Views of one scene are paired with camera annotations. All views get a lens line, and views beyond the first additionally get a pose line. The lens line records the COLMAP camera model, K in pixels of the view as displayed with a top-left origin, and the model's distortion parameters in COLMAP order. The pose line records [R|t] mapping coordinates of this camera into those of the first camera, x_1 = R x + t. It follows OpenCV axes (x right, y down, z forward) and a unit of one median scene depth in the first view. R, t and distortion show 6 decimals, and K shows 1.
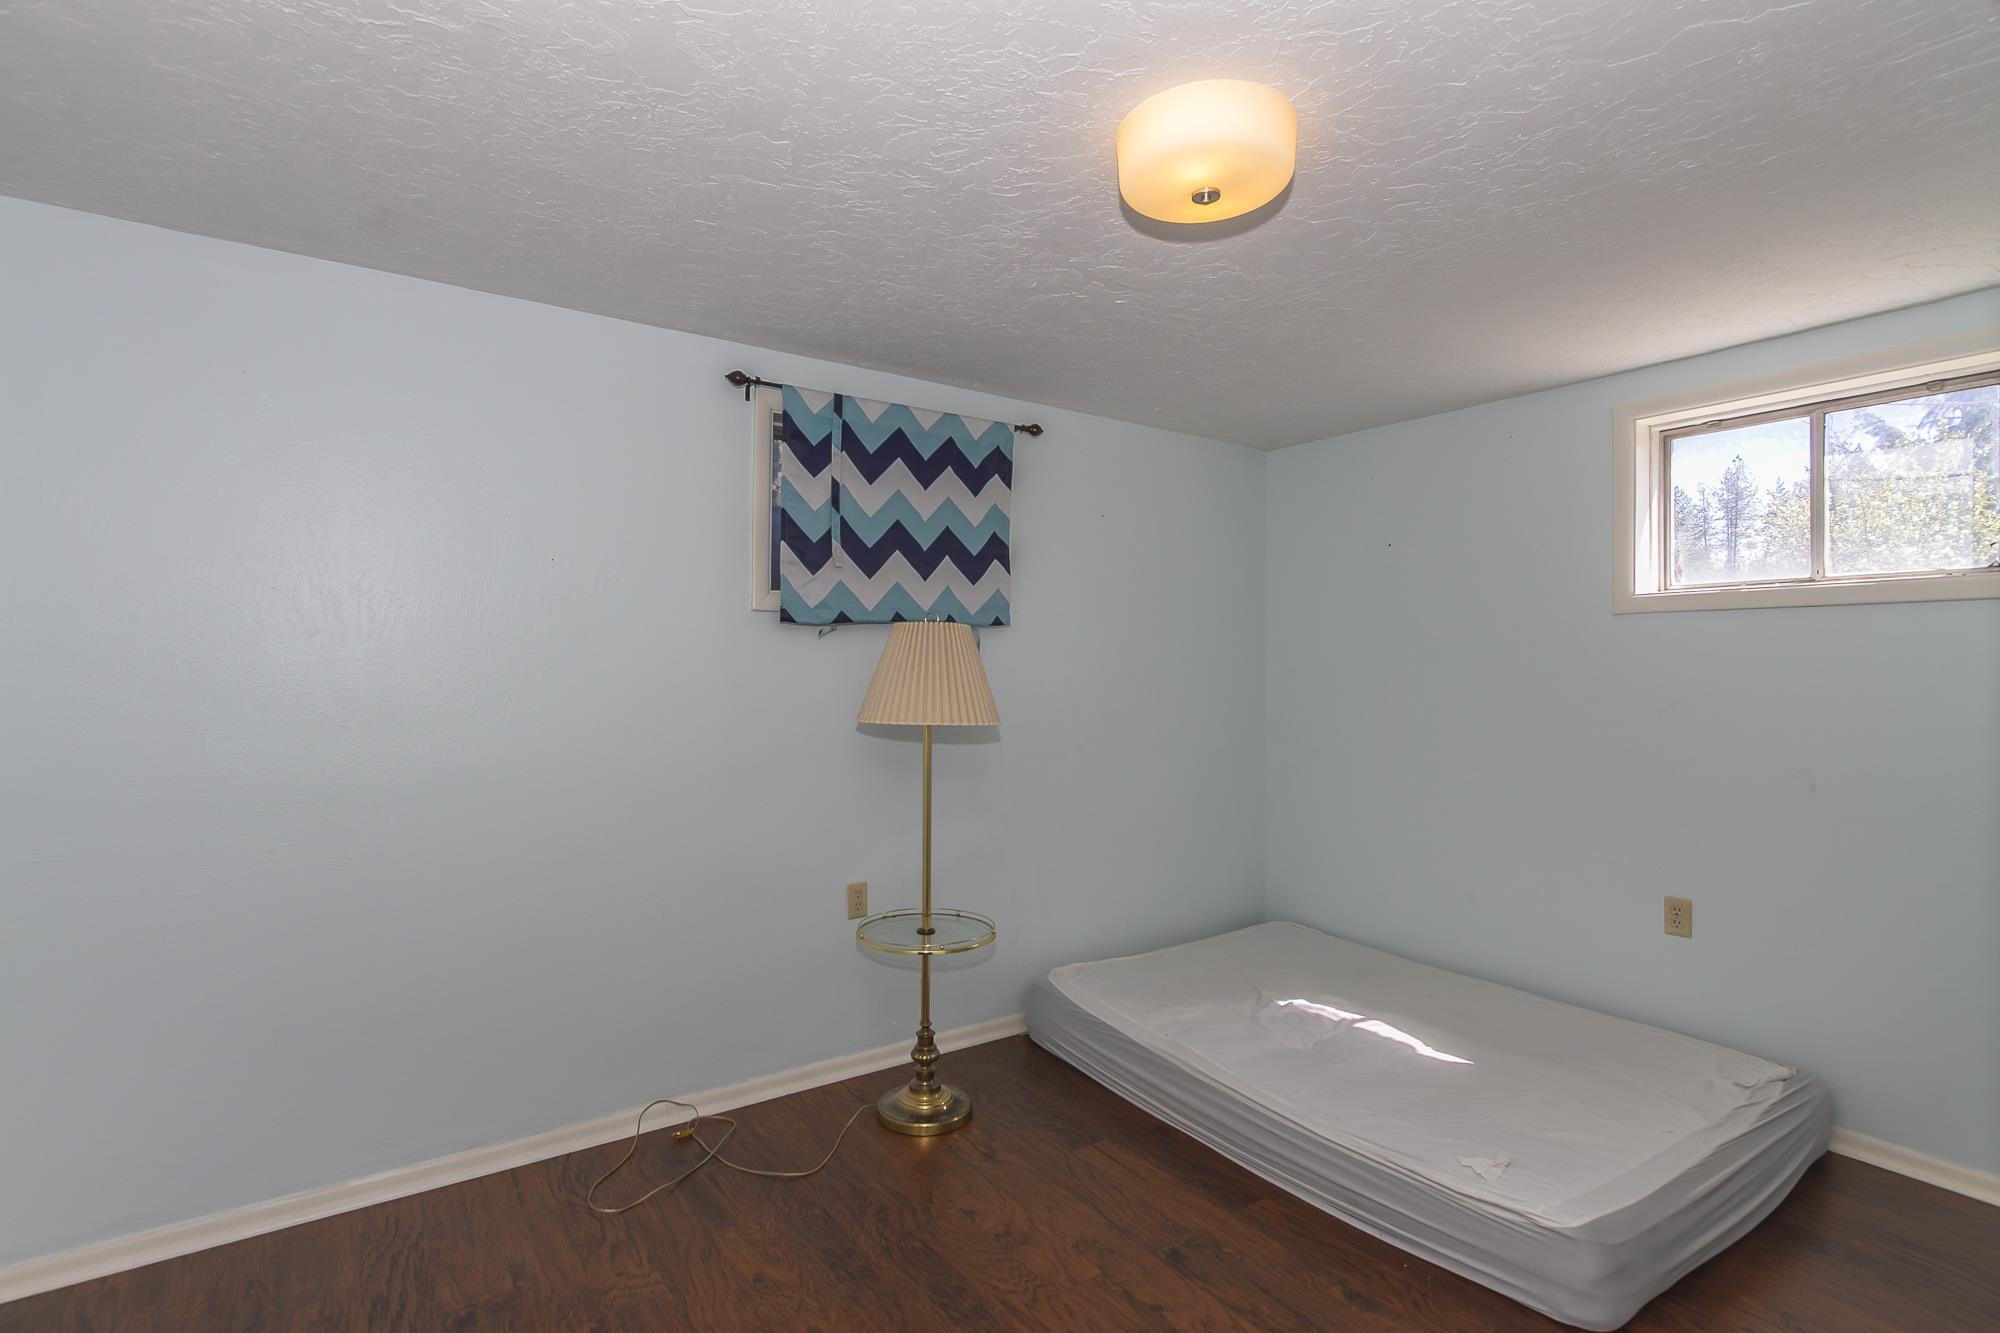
lens RADIAL K [[956.2, 0, 989.5], [0, 956.2, 668.3], [0, 0, 1]] dist [-0.003447, -0.000939]
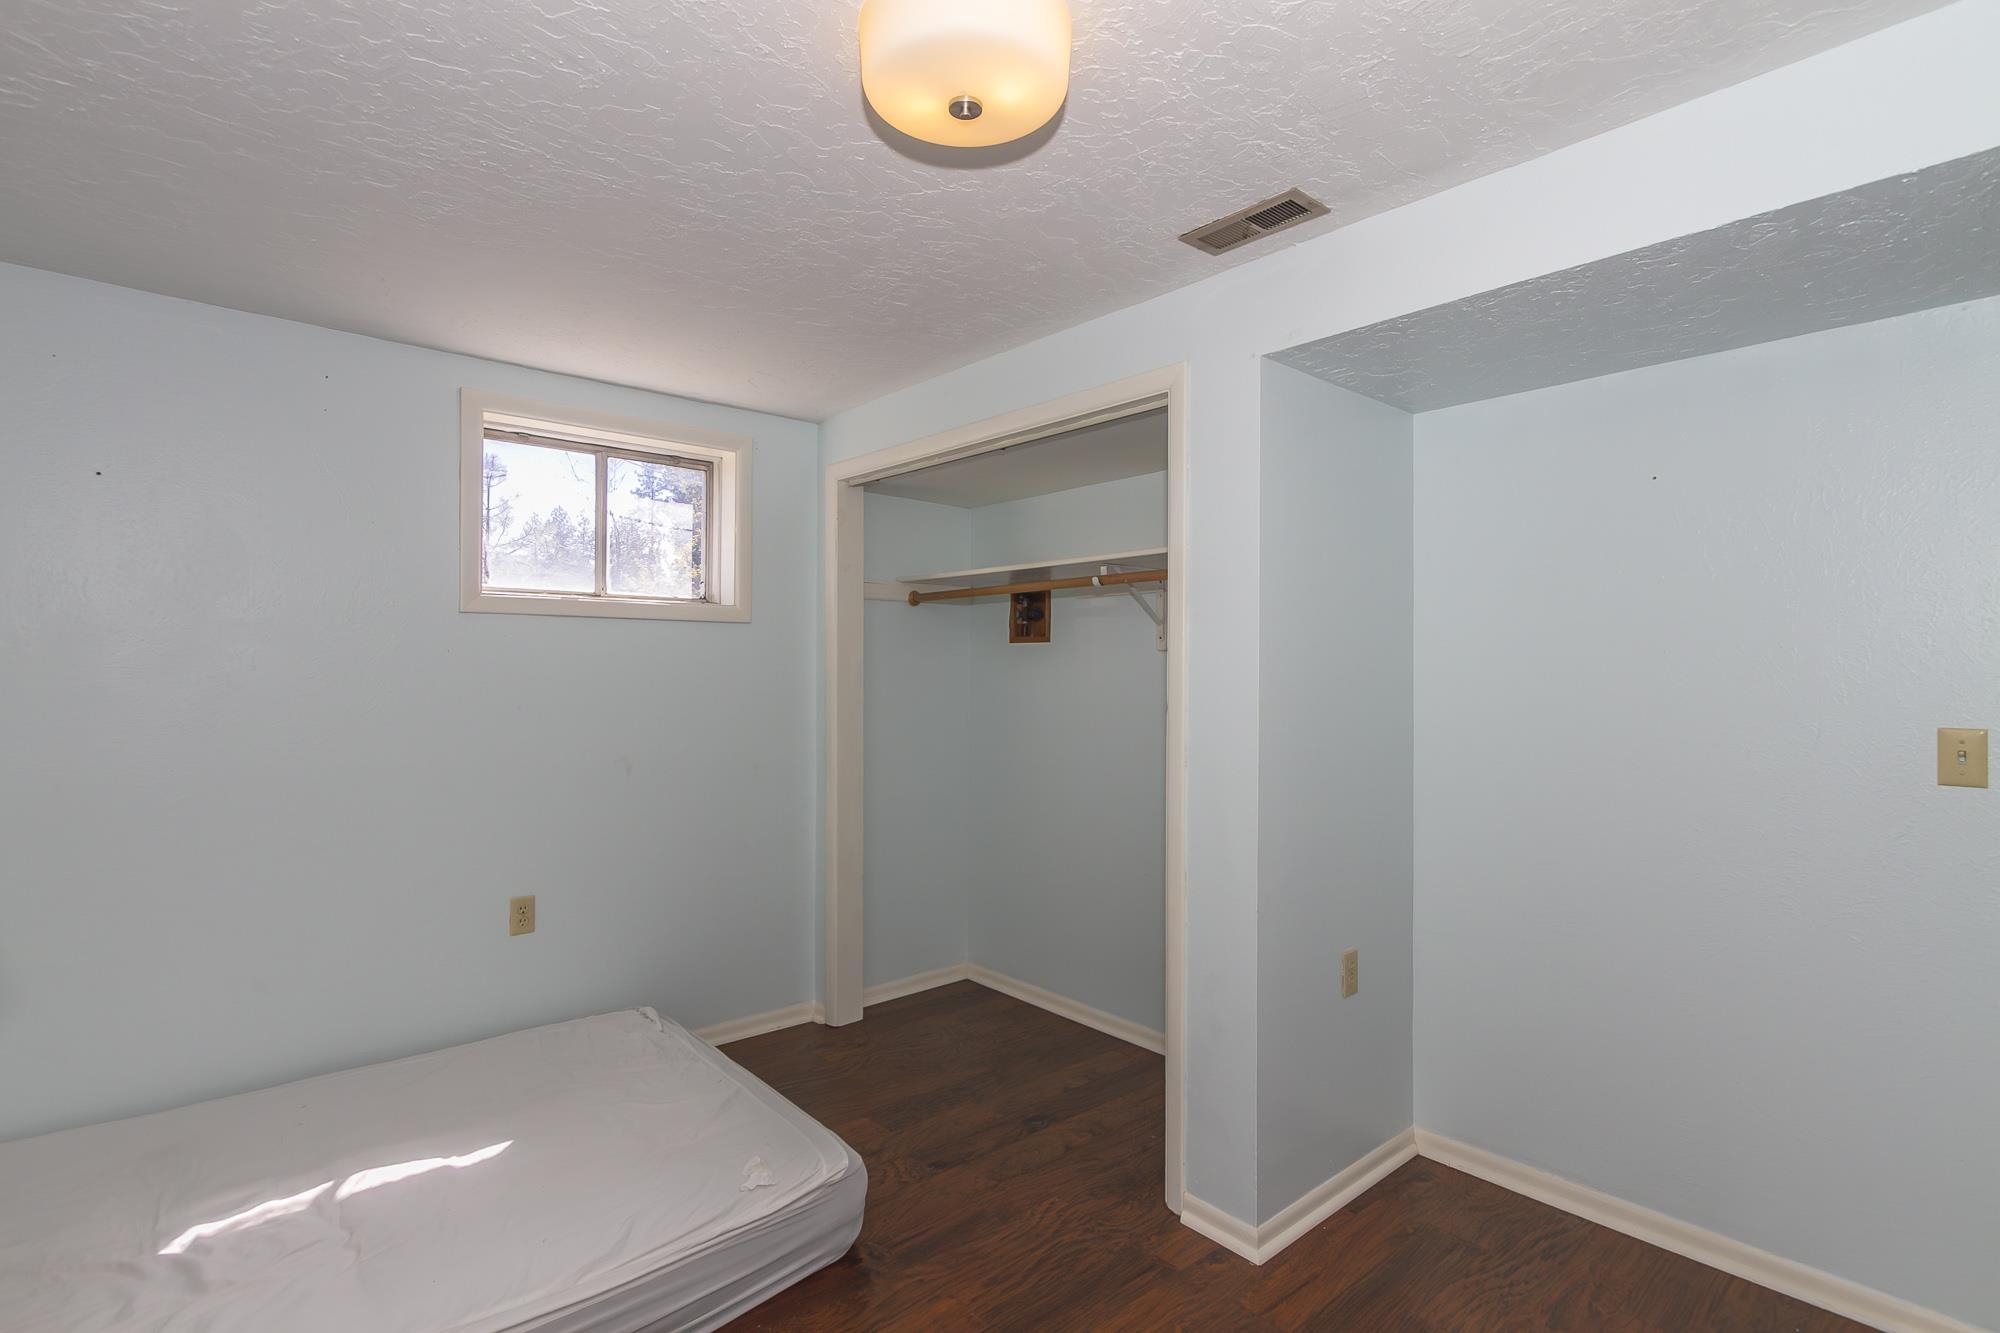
lens RADIAL K [[956.2, 0, 989.2], [0, 956.2, 666.9], [0, 0, 1]] dist [-0.003447, -0.000939]
pose [[-0.117463, 0.002579, 0.993074, -0.358918], [-0.003934, 0.999988, -0.003062, -0.002113], [-0.993069, -0.004266, -0.117451, 0.649297]]
